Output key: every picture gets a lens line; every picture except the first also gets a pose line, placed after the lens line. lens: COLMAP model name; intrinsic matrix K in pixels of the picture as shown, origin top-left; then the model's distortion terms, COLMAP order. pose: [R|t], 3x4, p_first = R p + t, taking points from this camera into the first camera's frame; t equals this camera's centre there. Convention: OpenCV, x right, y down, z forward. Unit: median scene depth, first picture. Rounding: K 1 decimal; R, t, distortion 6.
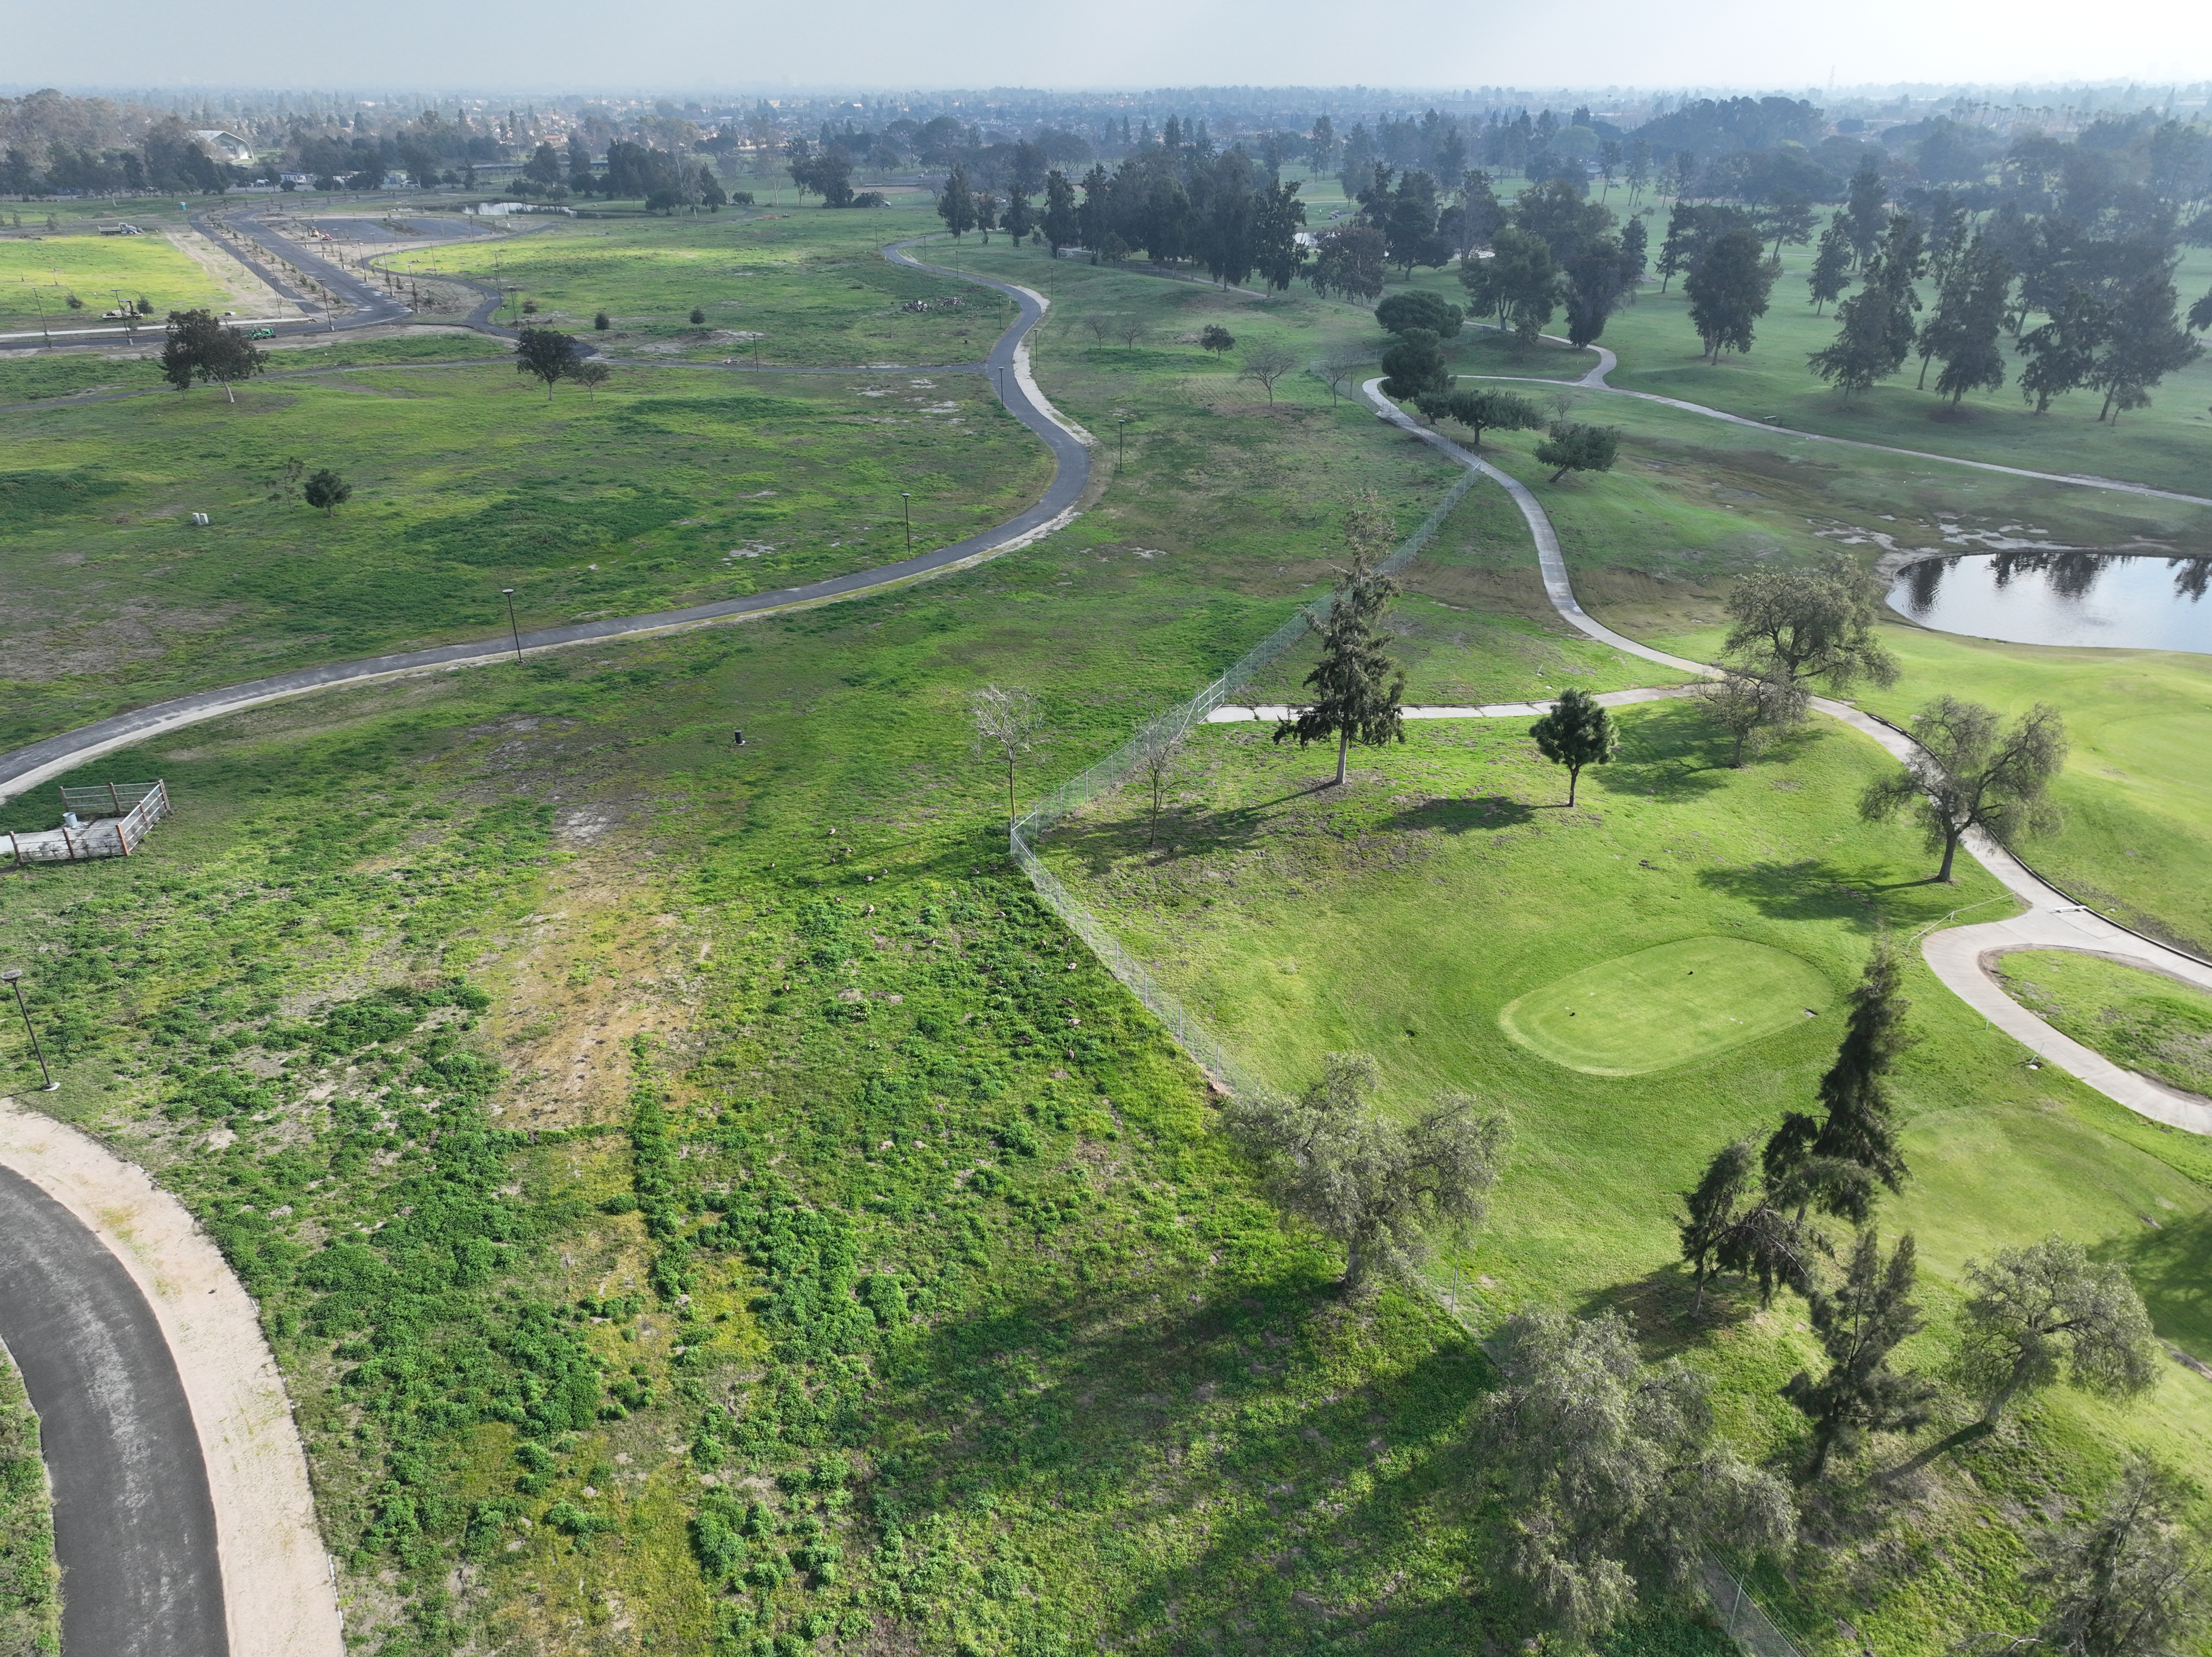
lens RADIAL K [[1551.4, 0, 1112.5], [0, 1551.4, 842.9], [0, 0, 1]] dist [-0.000742, 0.020531]
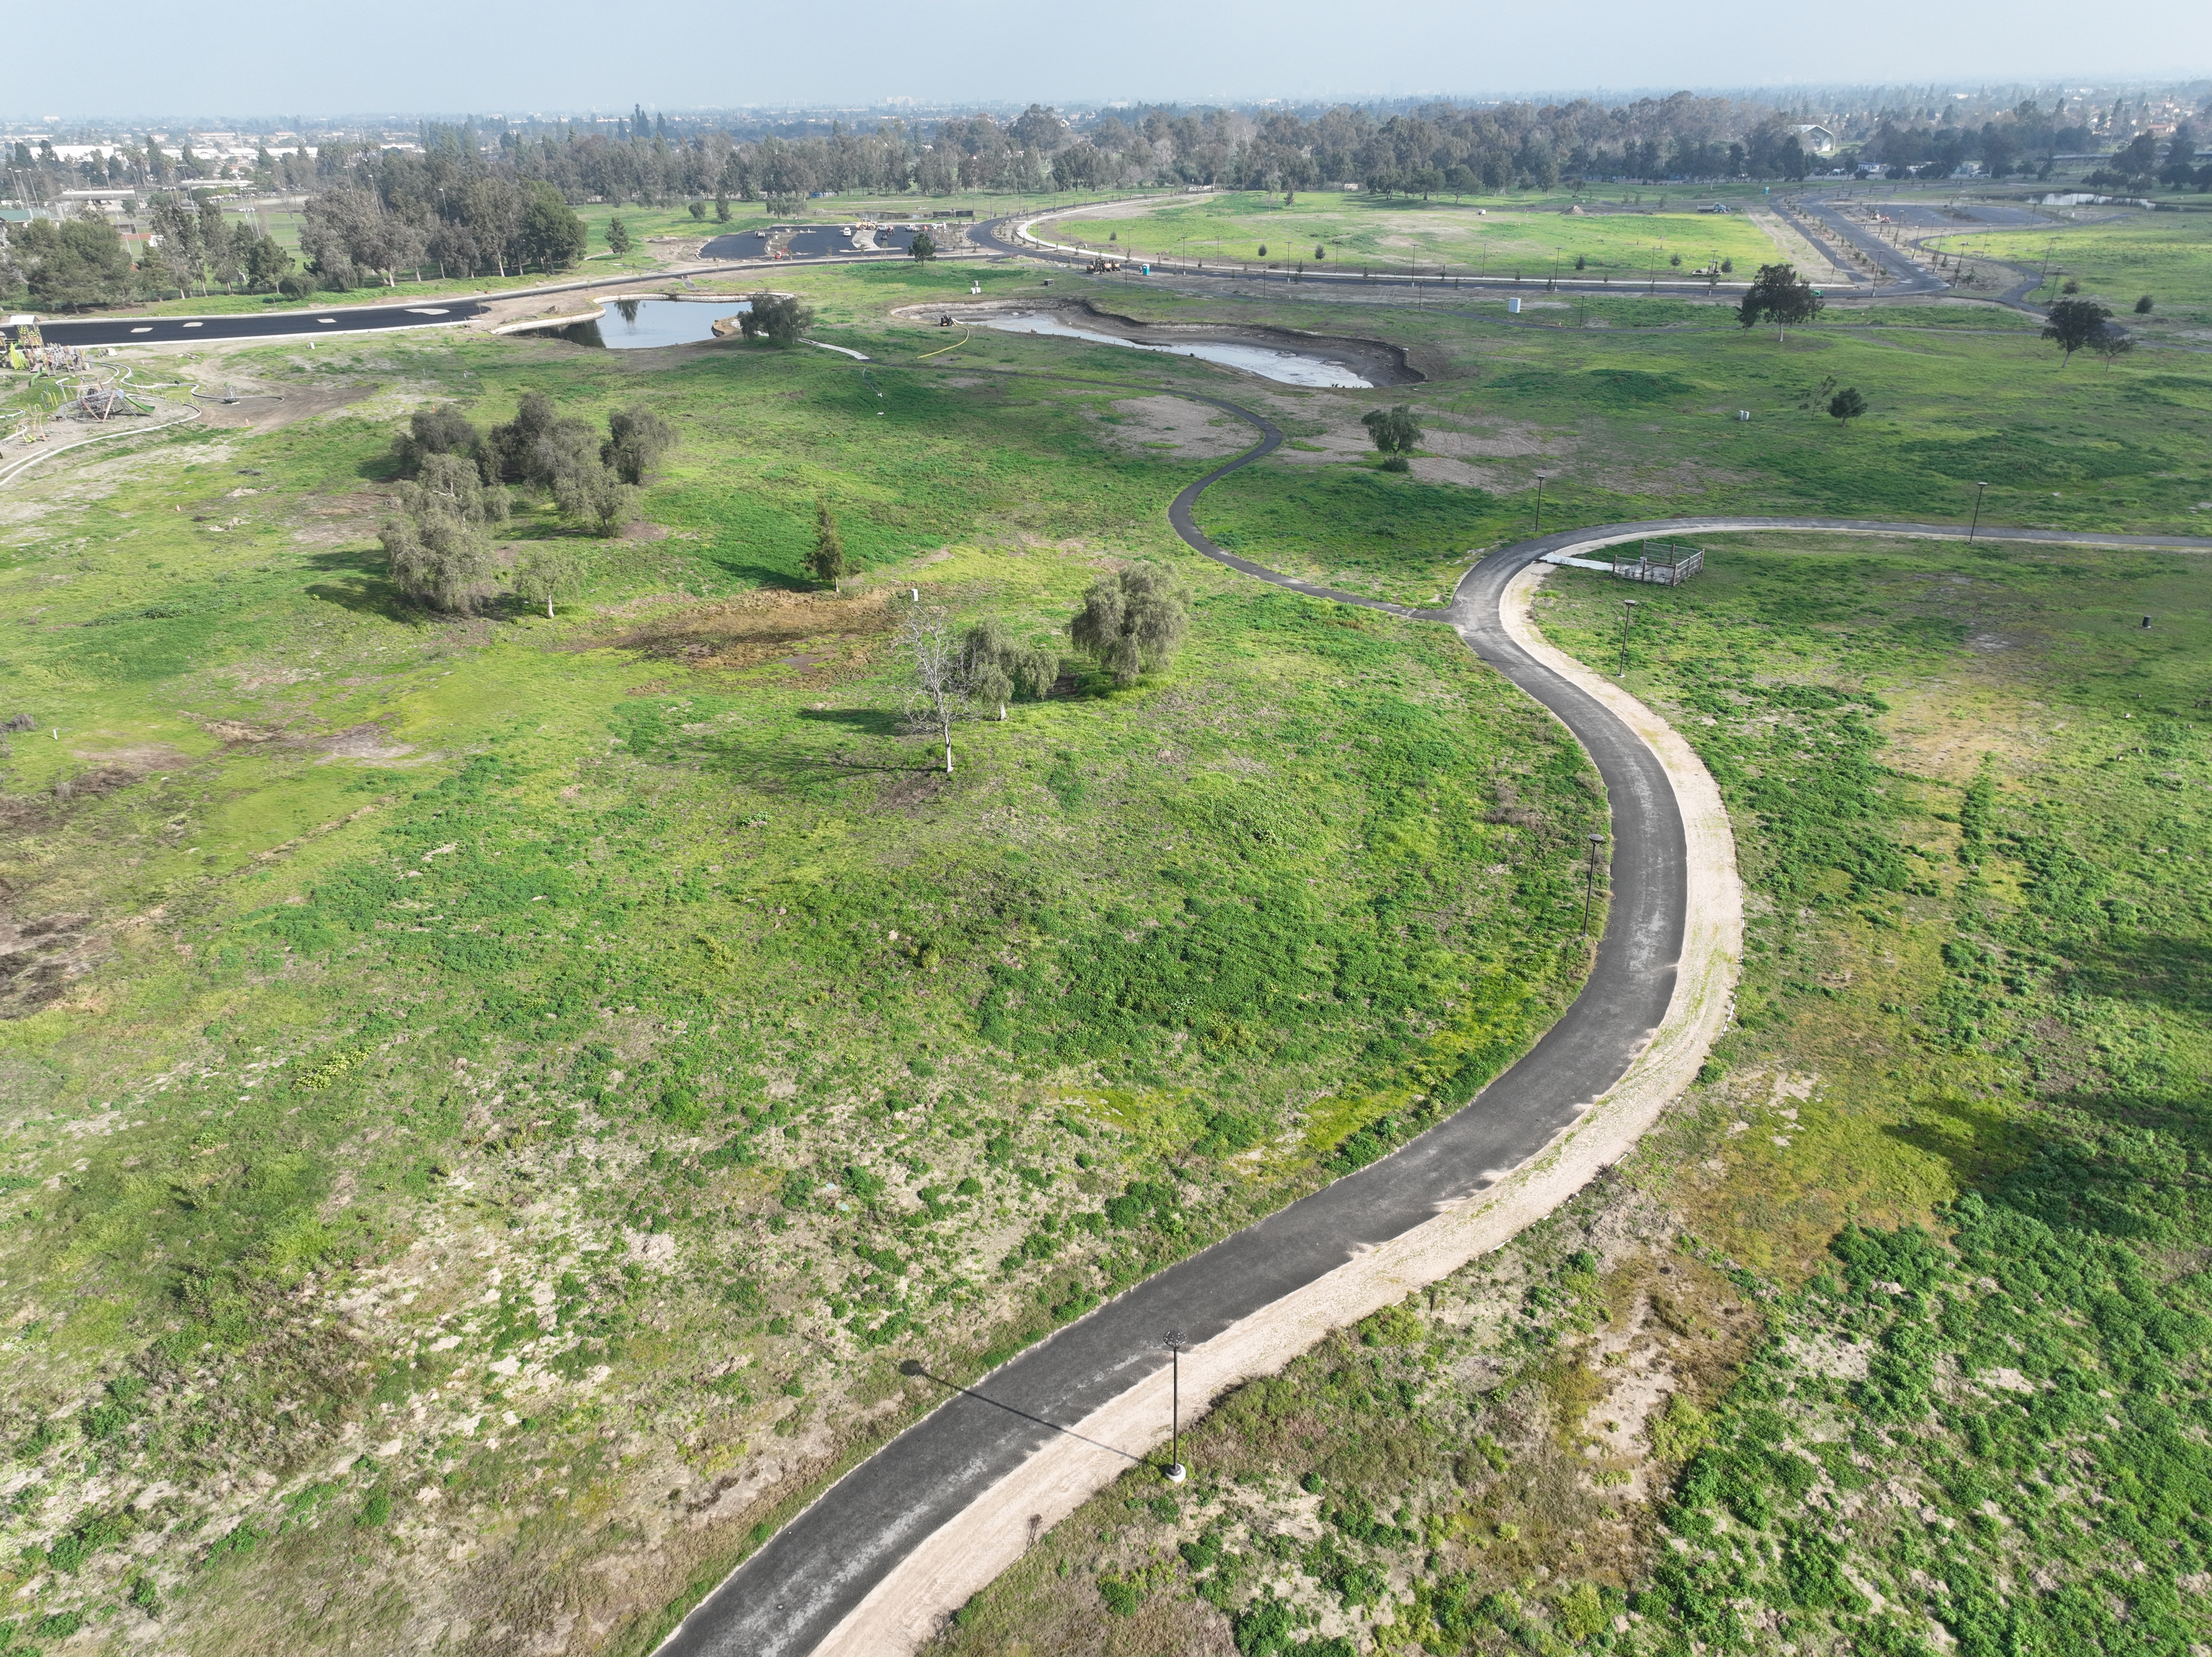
lens RADIAL K [[1552.2, 0, 1105.7], [0, 1552.2, 821.3], [0, 0, 1]] dist [0.003809, 0.014375]
pose [[0.647820, 0.315706, -0.693296, 0.058970], [-0.321842, 0.938299, 0.126542, 0.089575], [0.690469, 0.141156, 0.709456, -0.186433]]
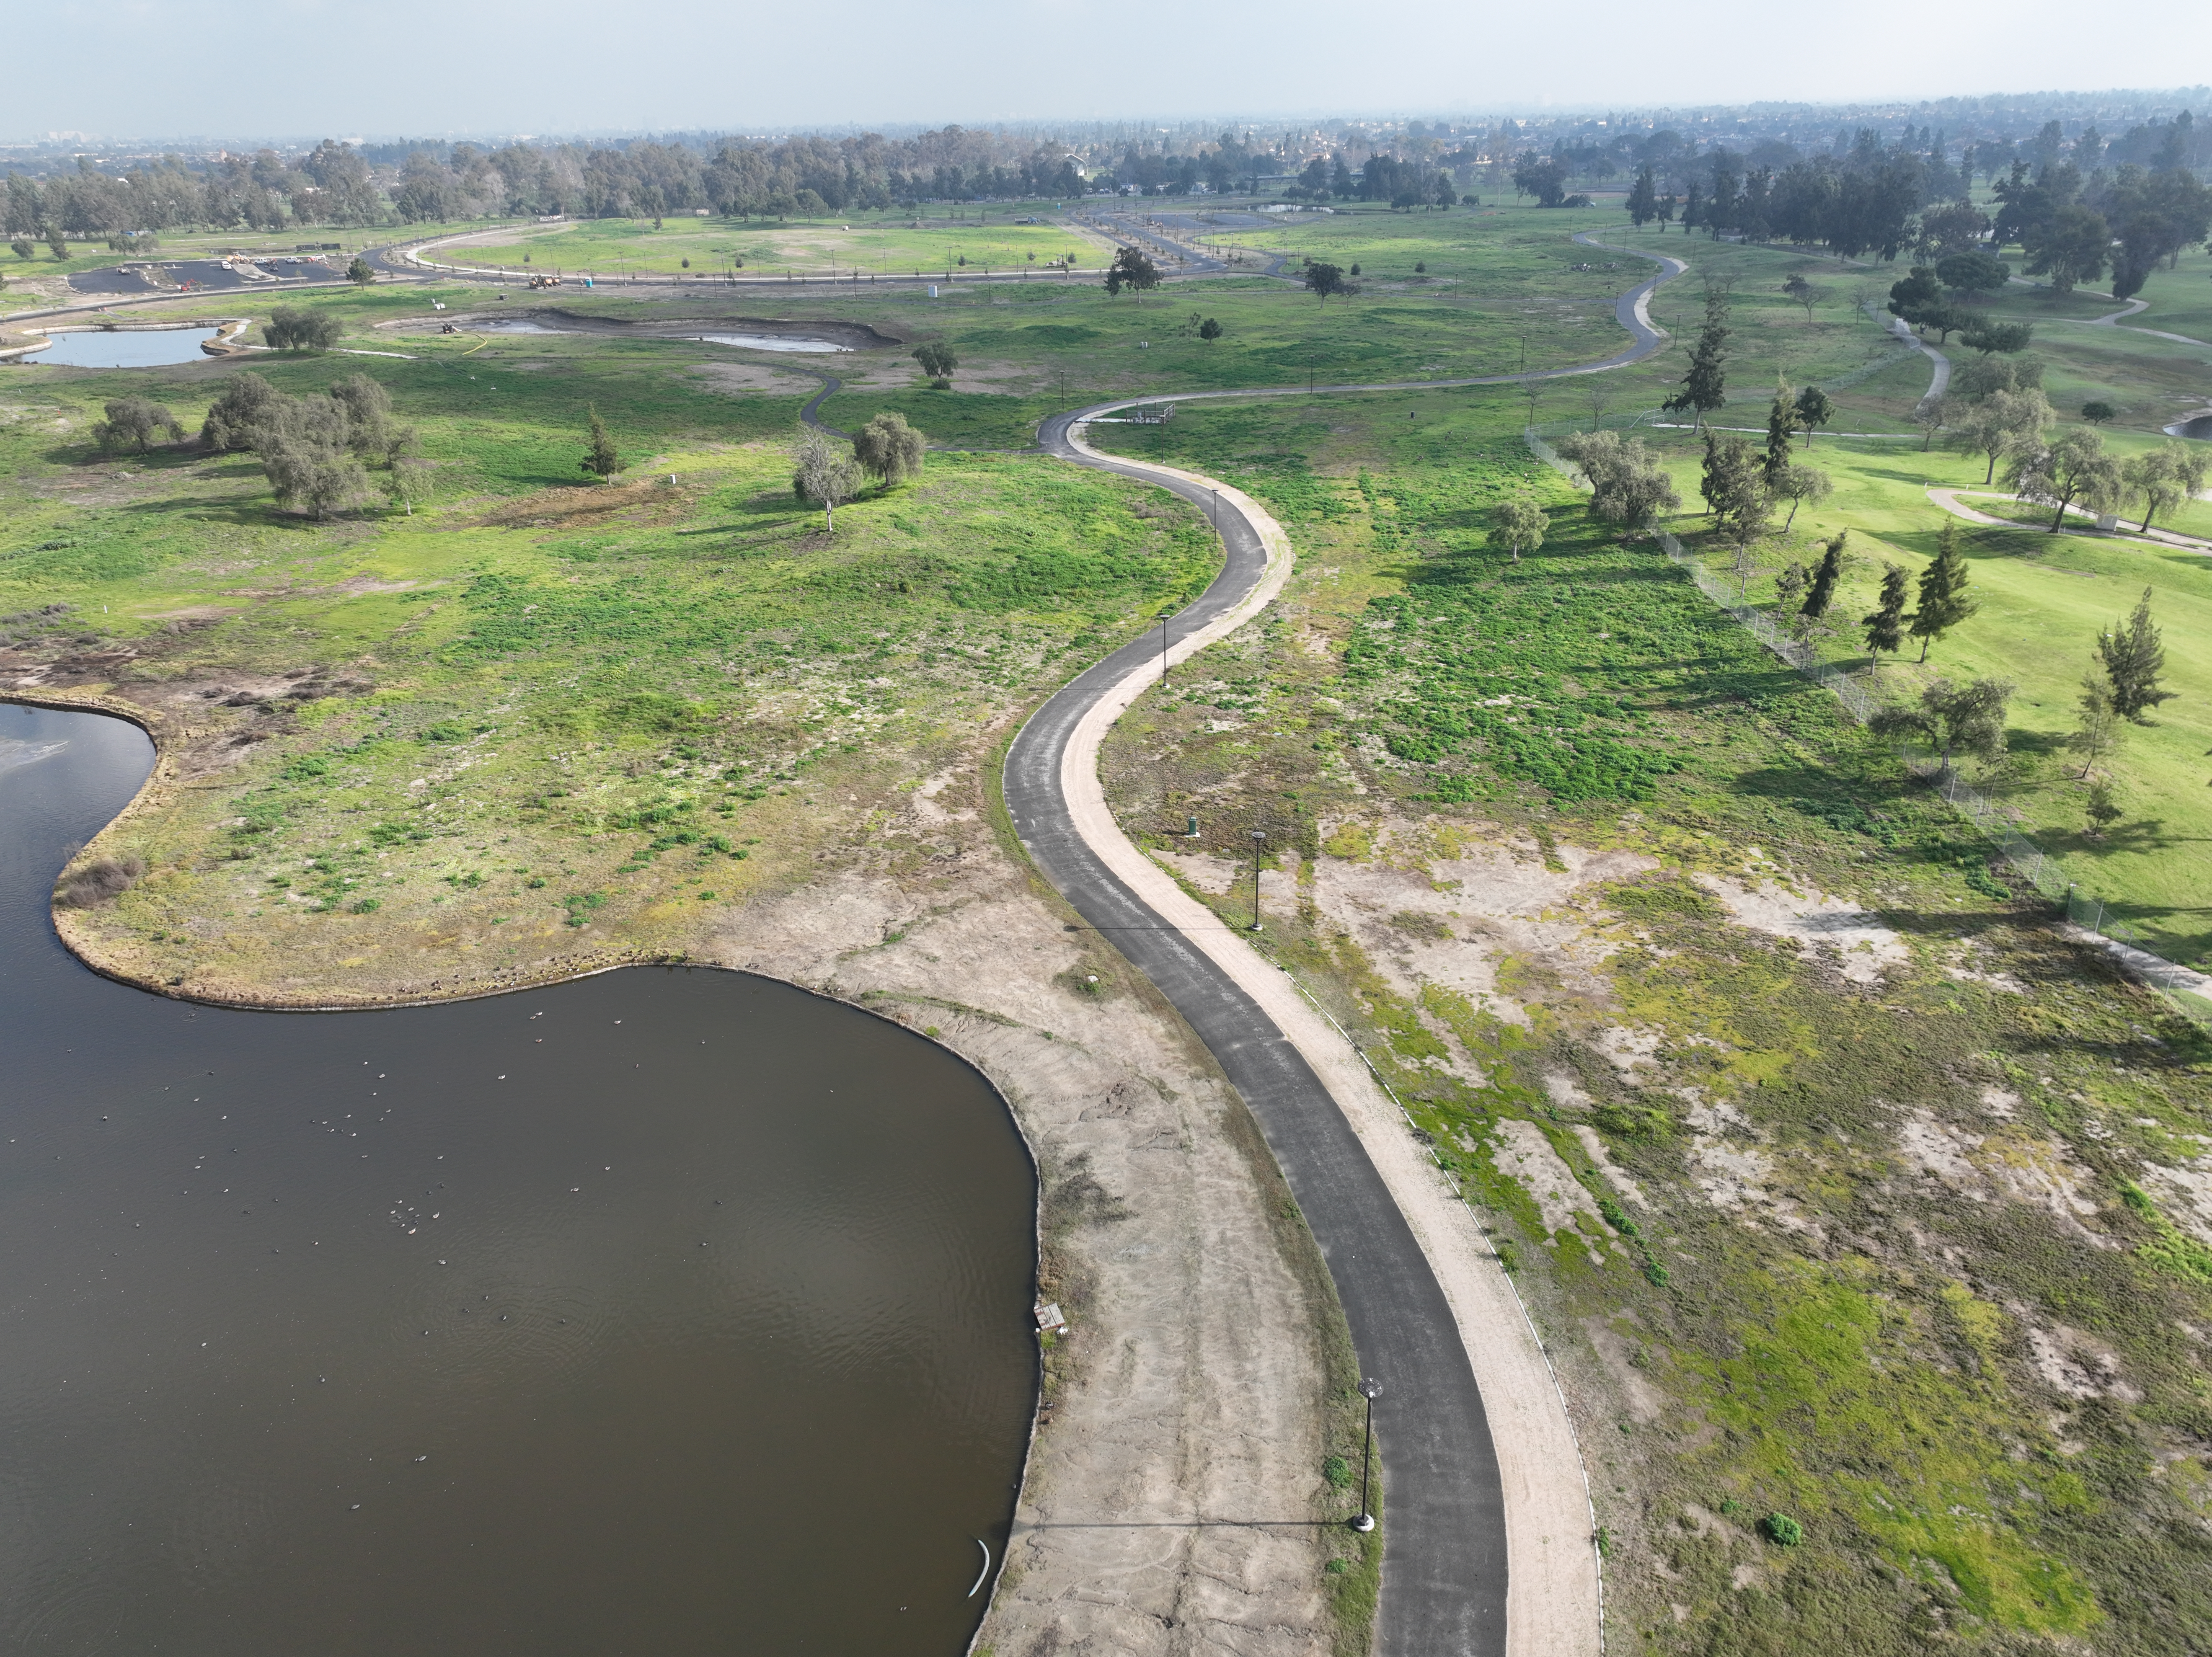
lens RADIAL K [[1545.8, 0, 1106.0], [0, 1545.8, 828.5], [0, 0, 1]] dist [0.007277, 0.008394]
pose [[0.907024, 0.161359, -0.388934, 0.145439], [-0.168137, 0.985620, 0.016802, 0.260960], [0.386053, 0.050154, 0.921112, -0.538156]]
